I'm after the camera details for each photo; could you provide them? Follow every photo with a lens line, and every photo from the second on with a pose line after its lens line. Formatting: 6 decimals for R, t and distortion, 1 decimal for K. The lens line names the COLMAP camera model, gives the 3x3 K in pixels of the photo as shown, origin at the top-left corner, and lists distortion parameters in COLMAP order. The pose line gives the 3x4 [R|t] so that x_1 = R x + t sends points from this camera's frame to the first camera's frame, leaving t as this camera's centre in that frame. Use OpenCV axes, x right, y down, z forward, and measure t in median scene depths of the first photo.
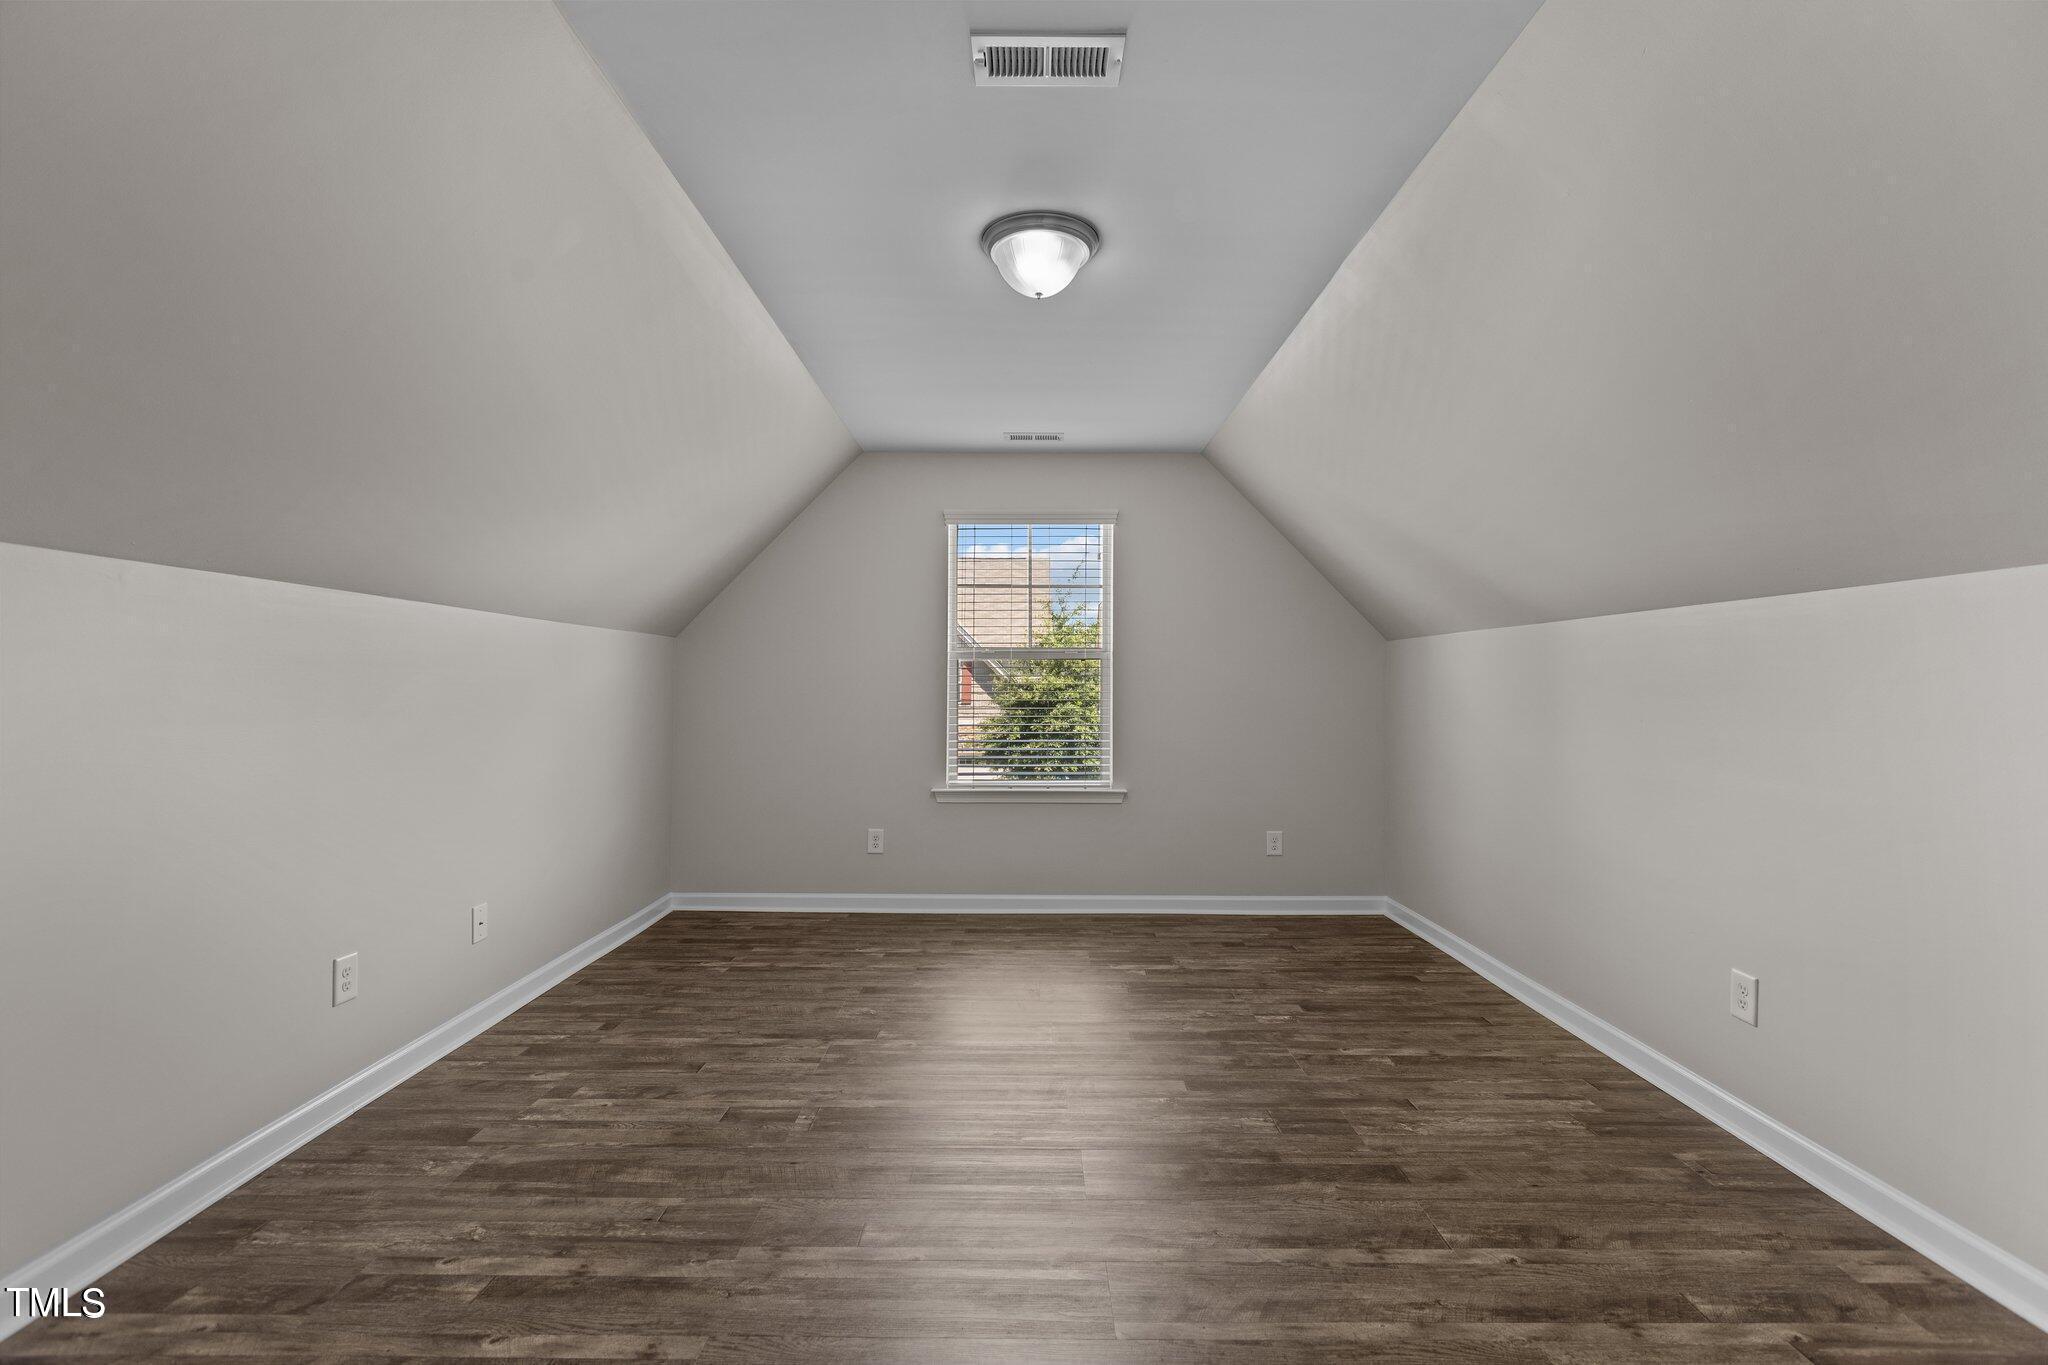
lens RADIAL K [[1011.8, 0, 1023.6], [0, 1011.8, 678.6], [0, 0, 1]] dist [-0.001157, -0.000483]
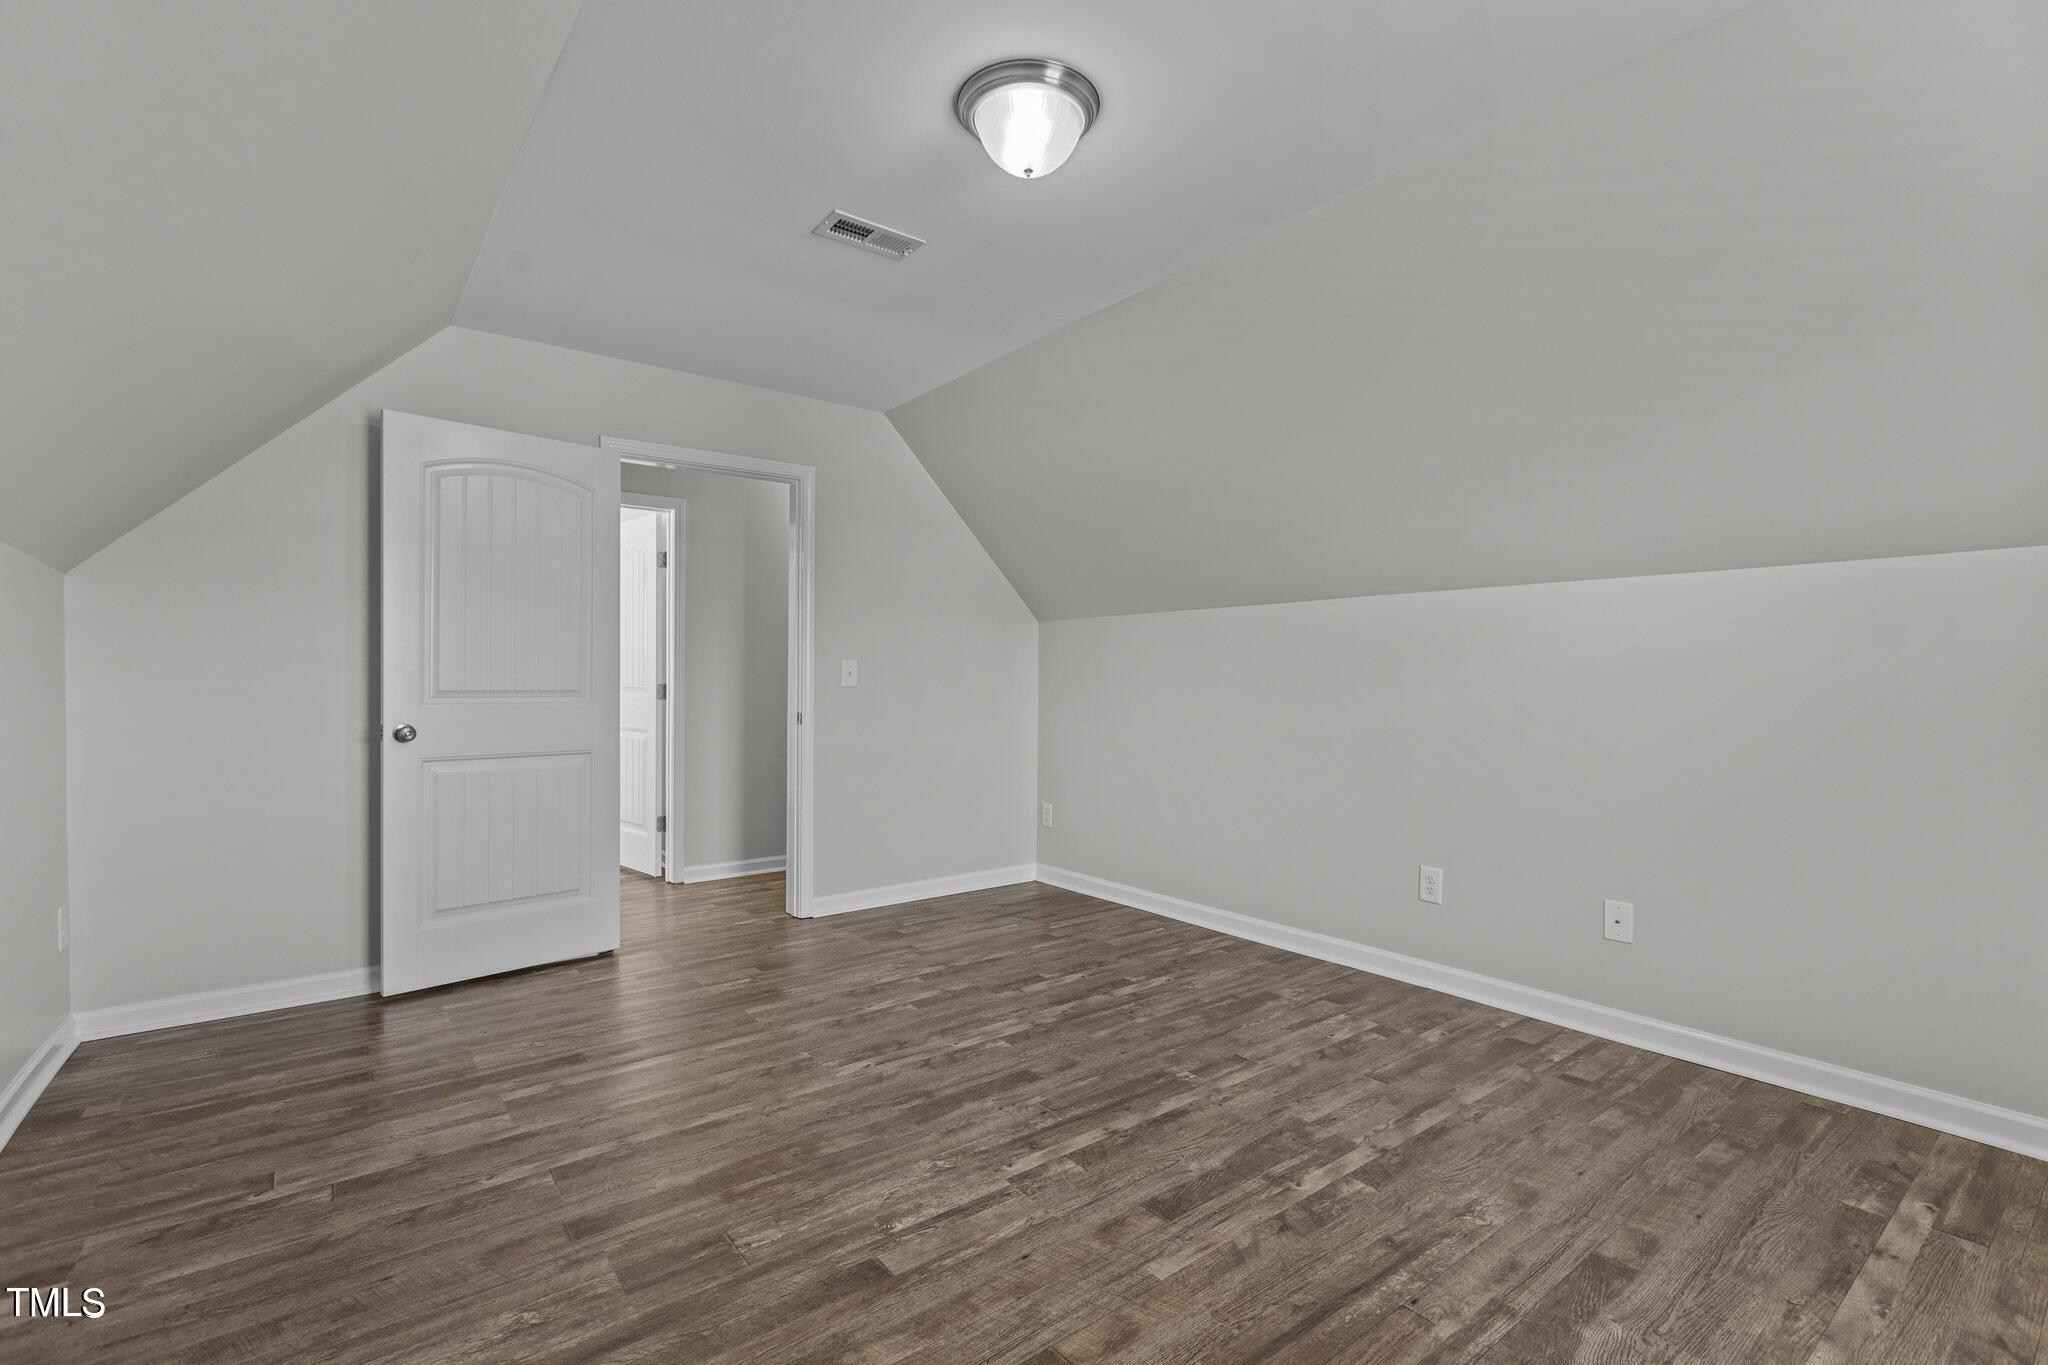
lens RADIAL K [[920.8, 0, 1030.2], [0, 920.8, 684.2], [0, 0, 1]] dist [0.003873, -0.000099]
pose [[-0.803376, -0.006703, -0.595434, 0.483889], [-0.004285, 0.999976, -0.005474, 0.041401], [0.595456, -0.001846, -0.803386, 1.690266]]
